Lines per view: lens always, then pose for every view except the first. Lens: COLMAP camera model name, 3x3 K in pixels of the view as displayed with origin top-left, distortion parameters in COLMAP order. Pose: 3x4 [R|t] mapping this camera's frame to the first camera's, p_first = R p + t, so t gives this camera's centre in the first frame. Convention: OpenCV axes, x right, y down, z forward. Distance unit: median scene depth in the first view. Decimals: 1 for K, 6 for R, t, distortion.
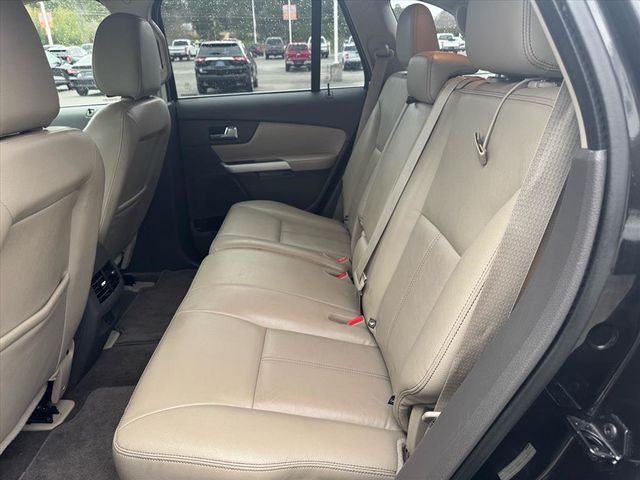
lens RADIAL K [[451.0, 0, 324.6], [0, 451.0, 240.2], [0, 0, 1]] dist [0.076562, -0.106391]
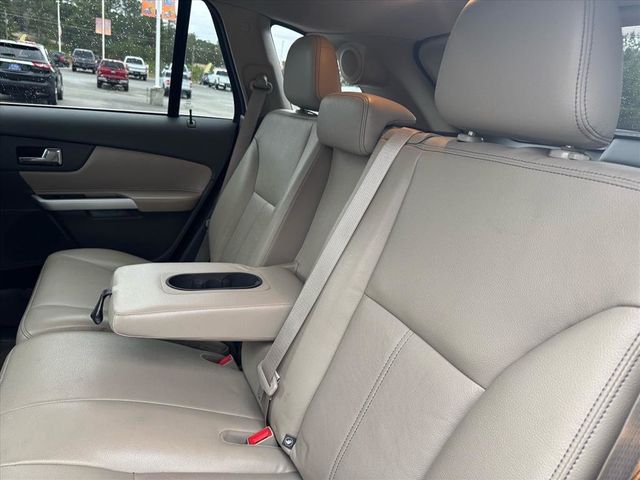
lens RADIAL K [[455.4, 0, 320.0], [0, 455.4, 240.0], [0, 0, 1]] dist [0.005796, -0.000229]
pose [[0.927069, 0.030266, 0.373668, -0.074794], [-0.003587, 0.997406, -0.071887, -0.049046], [-0.374874, 0.065304, 0.924773, 0.158745]]
